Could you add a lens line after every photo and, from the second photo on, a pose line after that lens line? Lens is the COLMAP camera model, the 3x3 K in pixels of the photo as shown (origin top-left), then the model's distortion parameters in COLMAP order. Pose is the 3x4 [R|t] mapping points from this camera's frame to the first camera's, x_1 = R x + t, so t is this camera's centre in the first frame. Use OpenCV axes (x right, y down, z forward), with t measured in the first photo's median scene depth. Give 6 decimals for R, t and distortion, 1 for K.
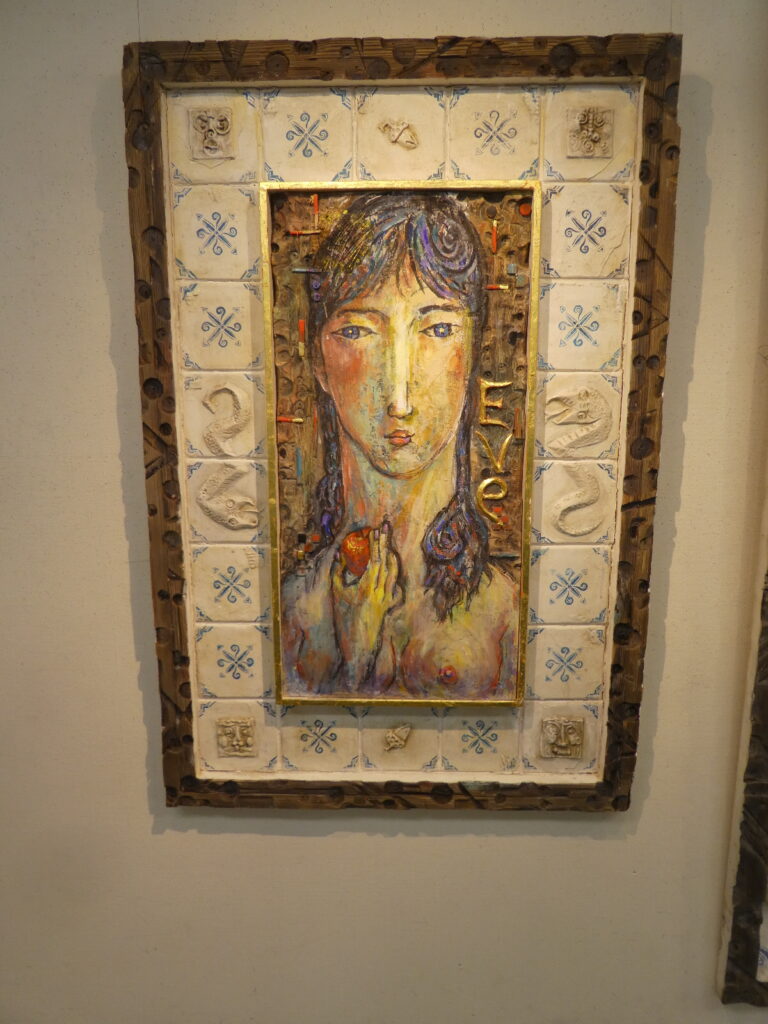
lens RADIAL K [[770.3, 0, 384.4], [0, 770.3, 544.1], [0, 0, 1]] dist [-0.010826, -0.000415]
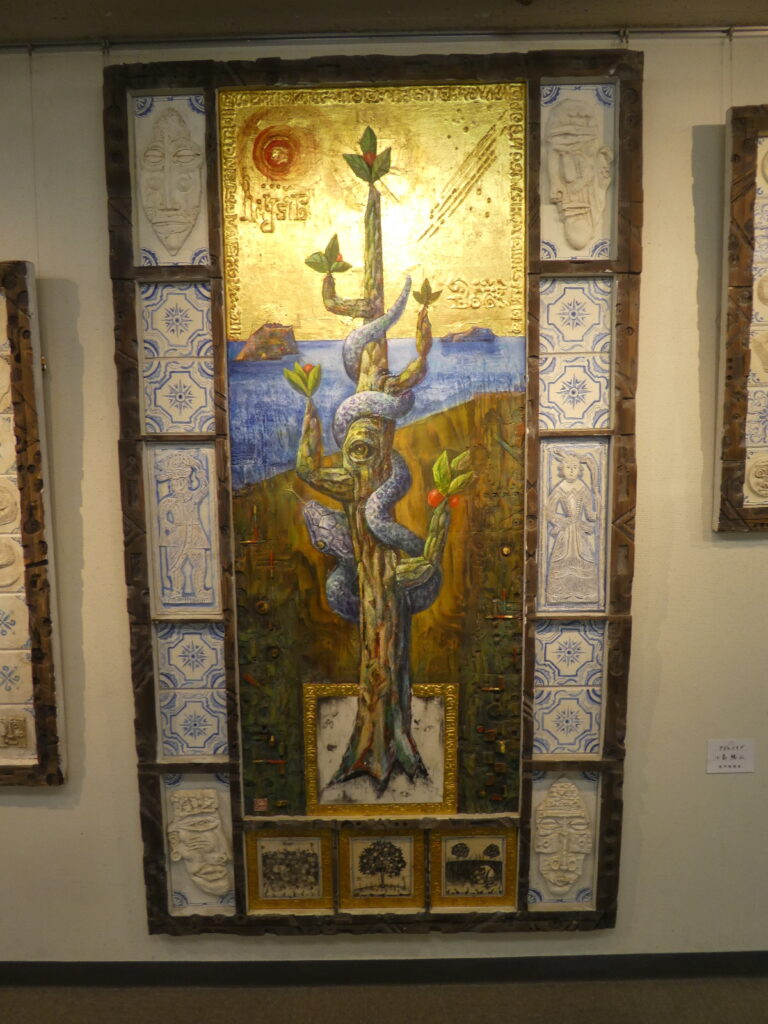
lens RADIAL K [[770.3, 0, 384.4], [0, 770.3, 544.1], [0, 0, 1]] dist [-0.010826, -0.000415]
pose [[0.999863, -0.006380, 0.015252, 0.925113], [0.007400, 0.997672, -0.067793, 0.011770], [-0.014784, 0.067897, 0.997583, -0.438155]]
